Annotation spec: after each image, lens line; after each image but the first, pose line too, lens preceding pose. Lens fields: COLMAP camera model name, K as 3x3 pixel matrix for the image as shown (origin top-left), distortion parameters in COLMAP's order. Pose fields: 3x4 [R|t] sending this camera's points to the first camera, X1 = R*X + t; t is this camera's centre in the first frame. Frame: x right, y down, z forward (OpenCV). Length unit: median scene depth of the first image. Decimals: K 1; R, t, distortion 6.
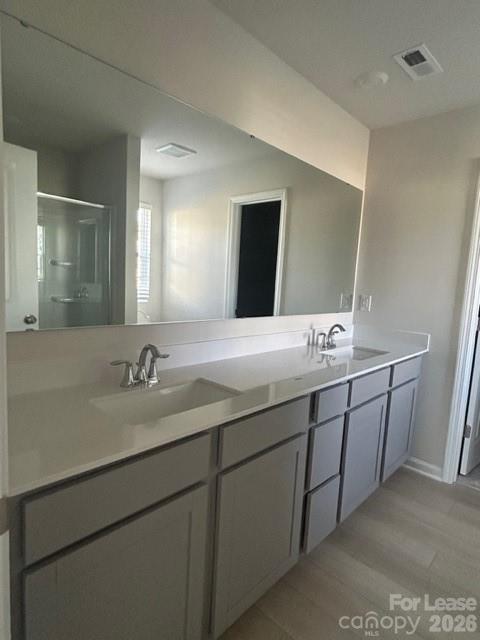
lens RADIAL K [[362.7, 0, 240.0], [0, 362.7, 320.0], [0, 0, 1]] dist [0.002036, 0.000176]
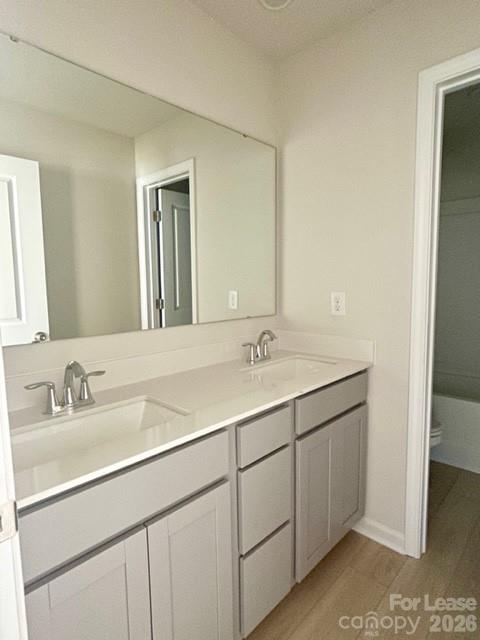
lens RADIAL K [[353.5, 0, 239.1], [0, 353.5, 313.4], [0, 0, 1]] dist [0.024955, 0.000222]
pose [[0.997682, -0.056279, -0.038262, 0.179840], [0.055775, 0.998344, -0.014101, -0.013431], [0.038992, 0.011934, 0.999168, 0.181137]]
